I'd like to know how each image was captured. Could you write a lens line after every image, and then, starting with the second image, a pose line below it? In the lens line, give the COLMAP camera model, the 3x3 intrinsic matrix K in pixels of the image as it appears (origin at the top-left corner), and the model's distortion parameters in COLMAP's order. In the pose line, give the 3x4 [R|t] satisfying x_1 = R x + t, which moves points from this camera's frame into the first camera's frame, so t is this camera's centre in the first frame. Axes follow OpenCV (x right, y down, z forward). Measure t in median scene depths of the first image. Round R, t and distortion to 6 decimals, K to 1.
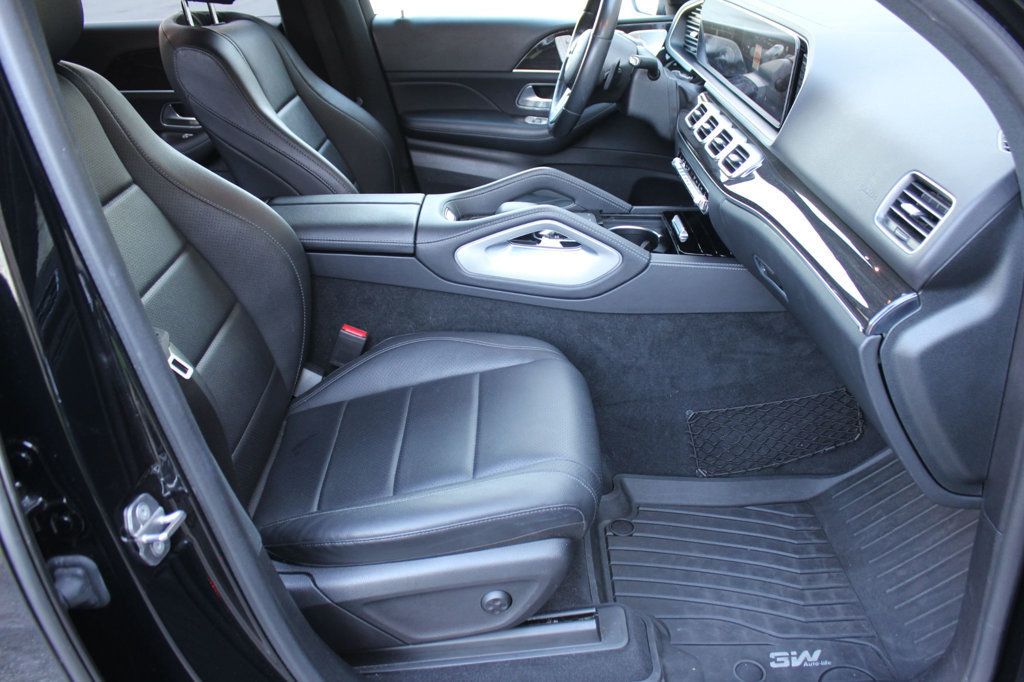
lens RADIAL K [[884.1, 0, 518.0], [0, 884.1, 345.8], [0, 0, 1]] dist [-0.158235, 0.166639]
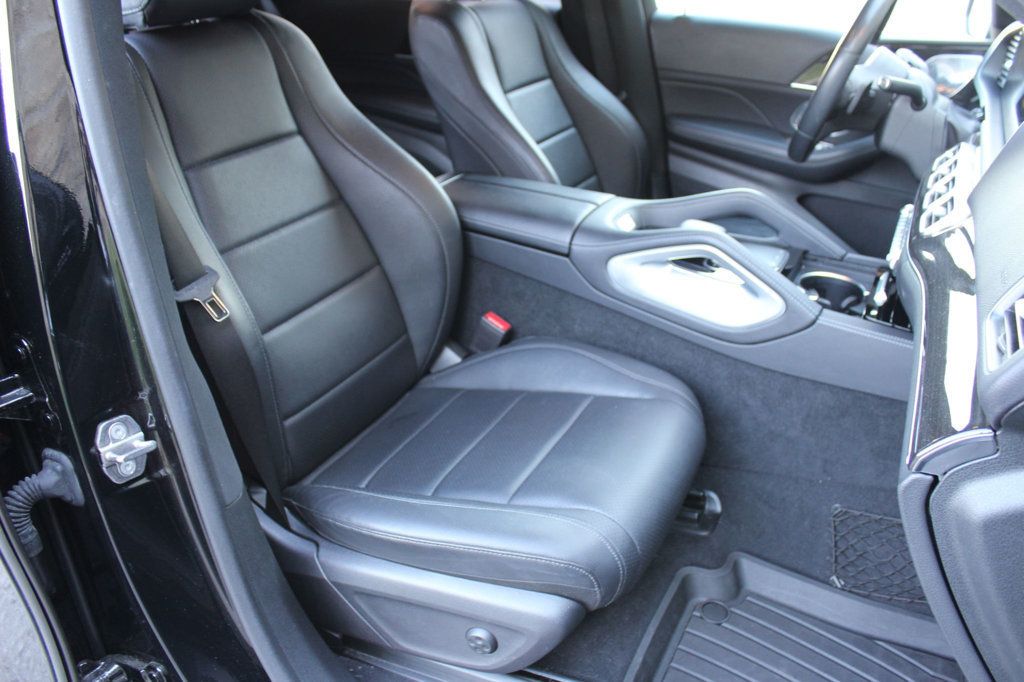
lens RADIAL K [[867.8, 0, 524.6], [0, 867.8, 344.2], [0, 0, 1]] dist [-0.169272, 0.159000]
pose [[0.883553, 0.231106, -0.407339, 0.231095], [-0.232864, 0.971419, 0.046038, -0.042883], [0.406336, 0.054178, 0.912116, 0.148075]]
